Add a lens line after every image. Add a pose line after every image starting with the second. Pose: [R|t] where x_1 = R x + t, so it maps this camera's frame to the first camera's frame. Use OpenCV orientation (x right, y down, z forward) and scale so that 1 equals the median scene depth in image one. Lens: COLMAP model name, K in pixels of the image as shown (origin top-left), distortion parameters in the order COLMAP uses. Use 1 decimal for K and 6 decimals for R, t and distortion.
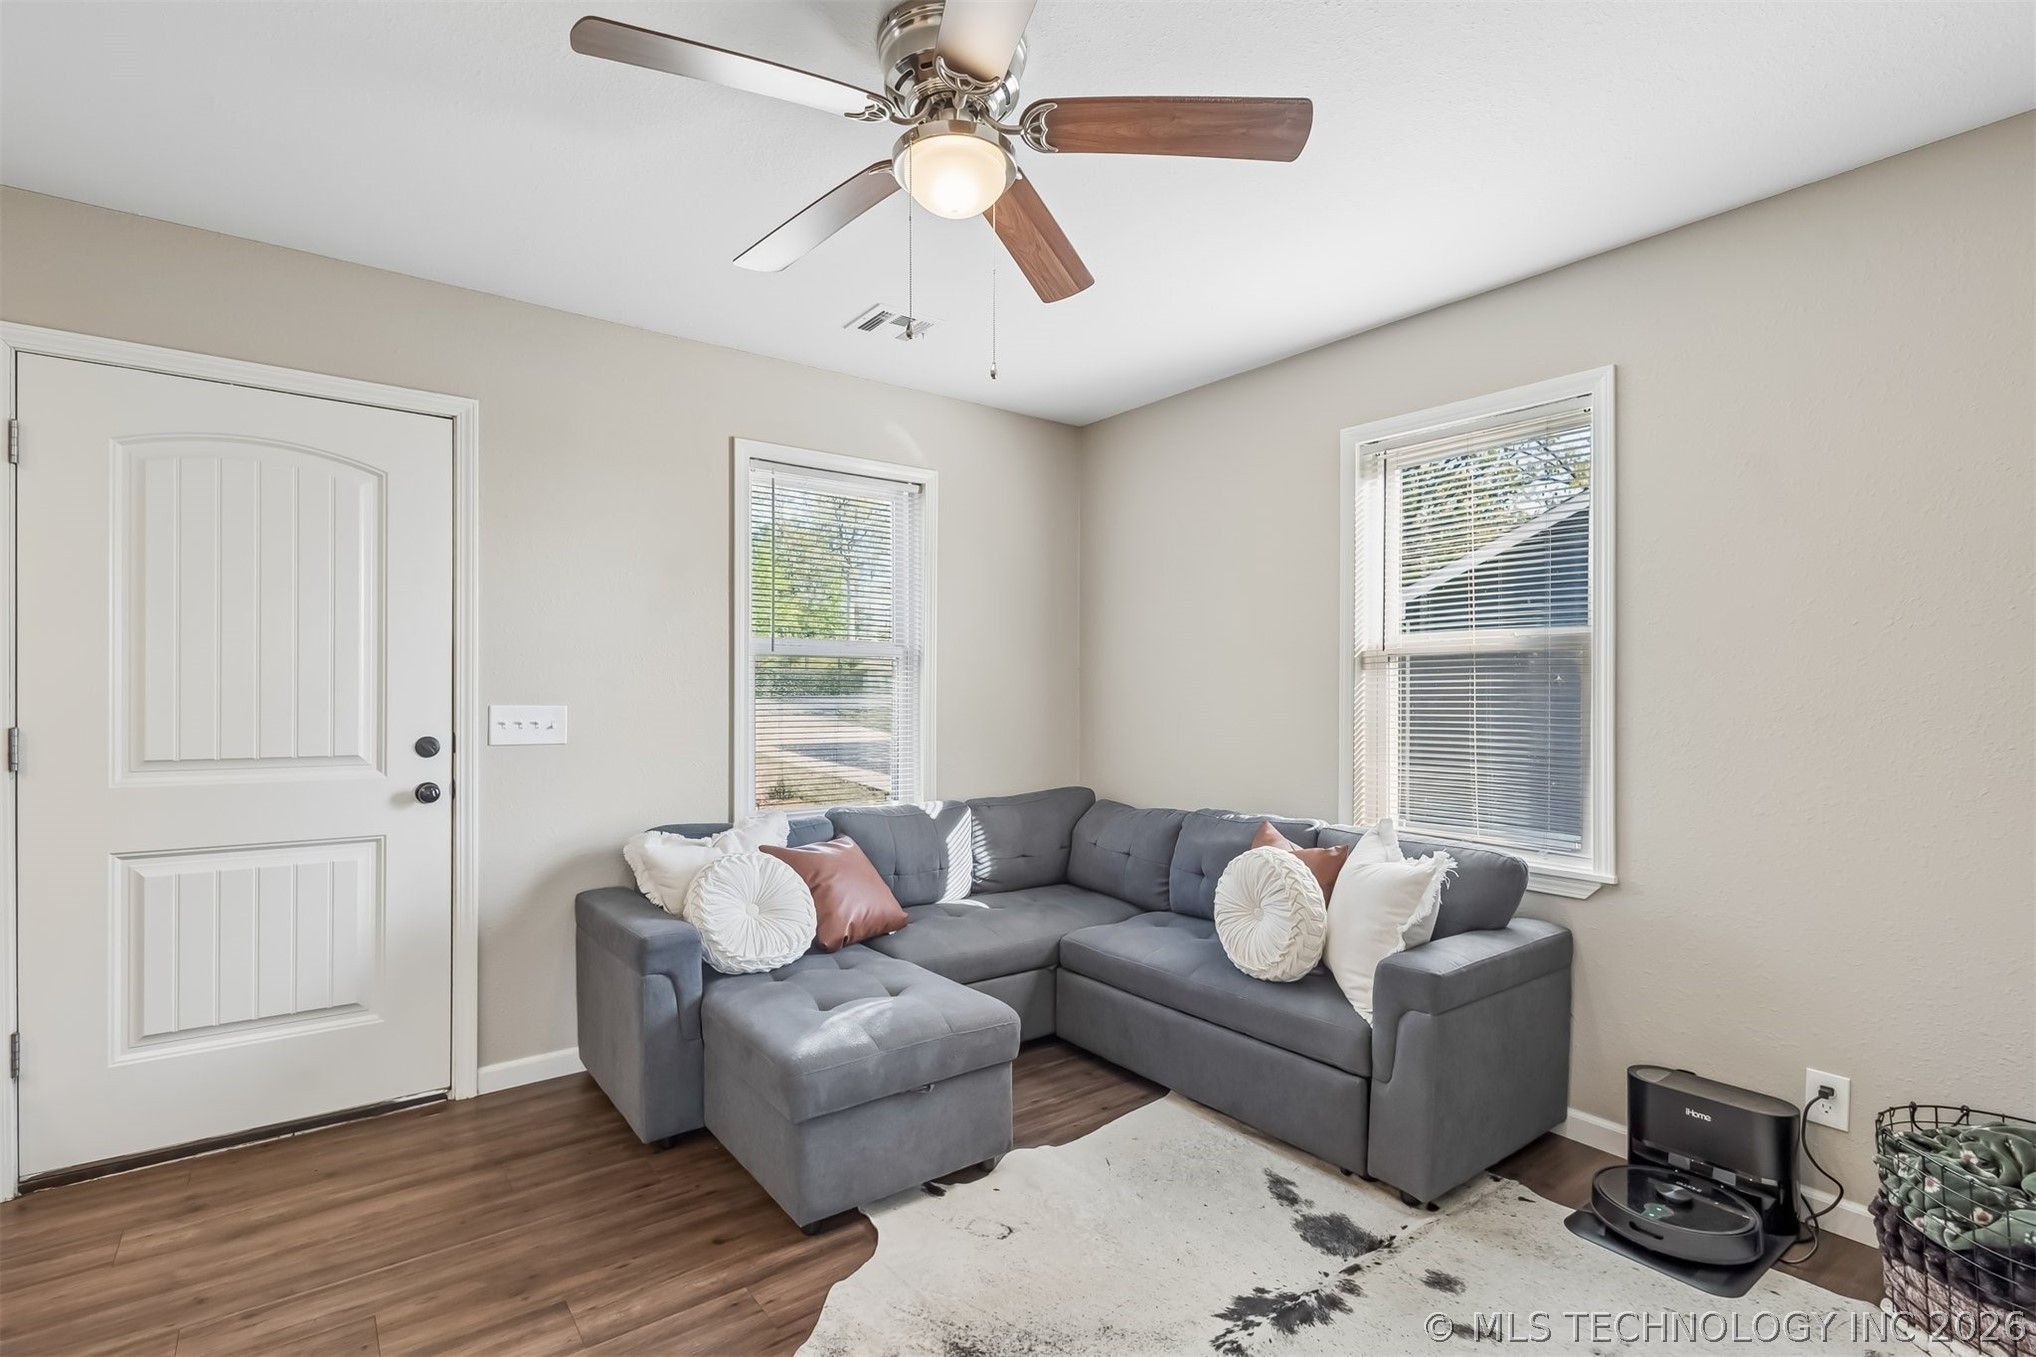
lens RADIAL K [[945.7, 0, 1019.3], [0, 945.7, 702.8], [0, 0, 1]] dist [0.009906, -0.004378]
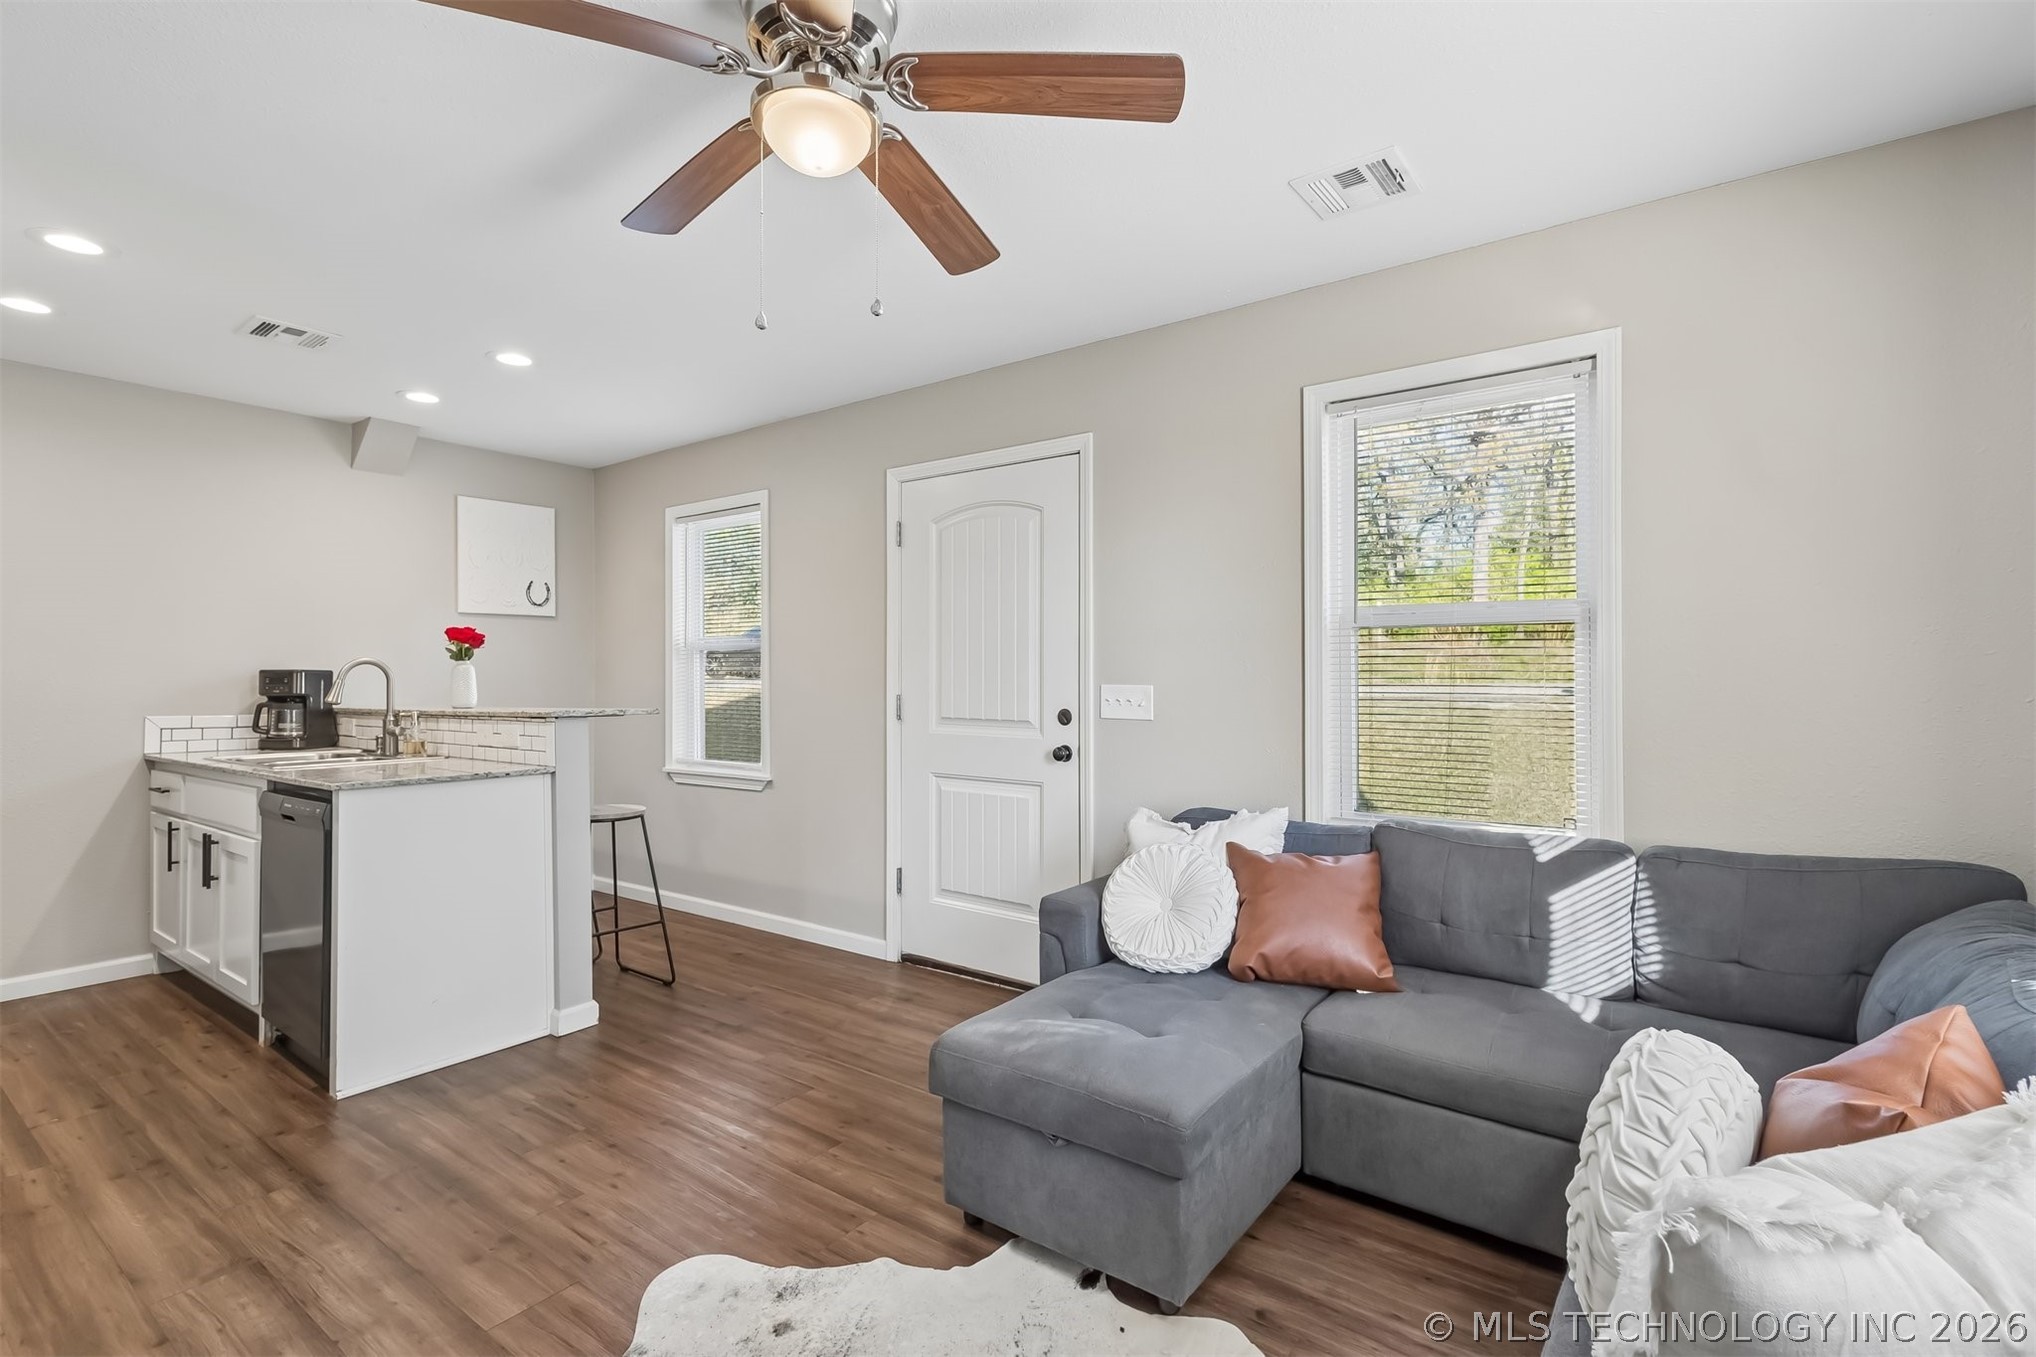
lens RADIAL K [[945.7, 0, 1018.6], [0, 945.7, 666.9], [0, 0, 1]] dist [0.009906, -0.004378]
pose [[0.281983, -0.011749, -0.959348, 0.568264], [-0.008855, 0.999851, -0.014848, -0.001025], [0.959379, 0.012682, 0.281837, 0.582720]]
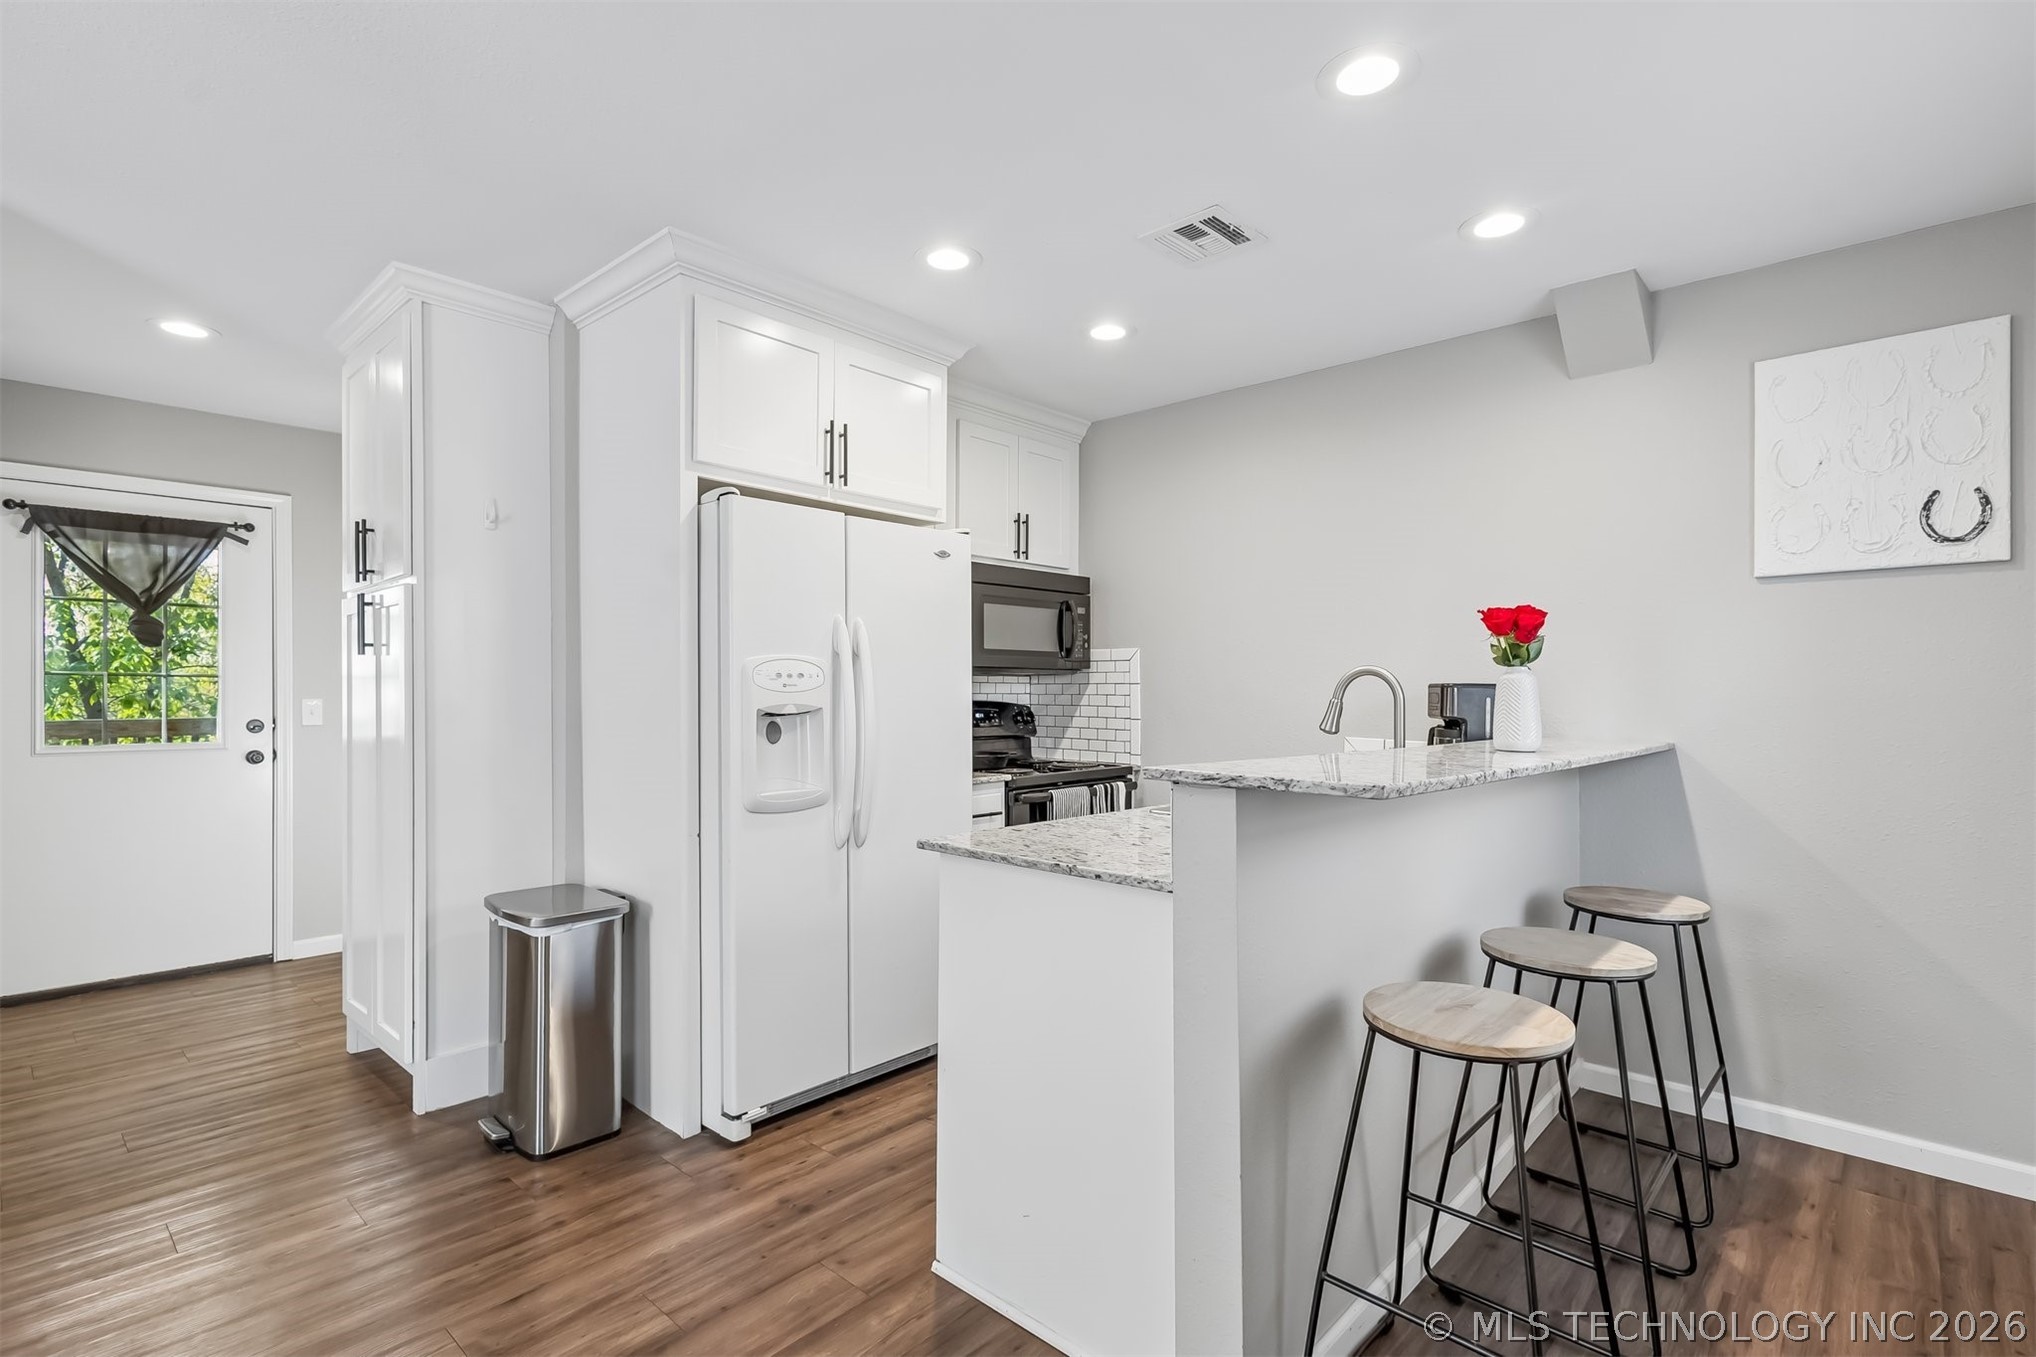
lens RADIAL K [[945.7, 0, 1029.5], [0, 945.7, 695.4], [0, 0, 1]] dist [0.009906, -0.004378]
pose [[-0.983527, -0.006423, -0.180645, -0.500426], [-0.009362, 0.999837, 0.015423, -0.007628], [0.180516, 0.016861, -0.983427, 0.891046]]
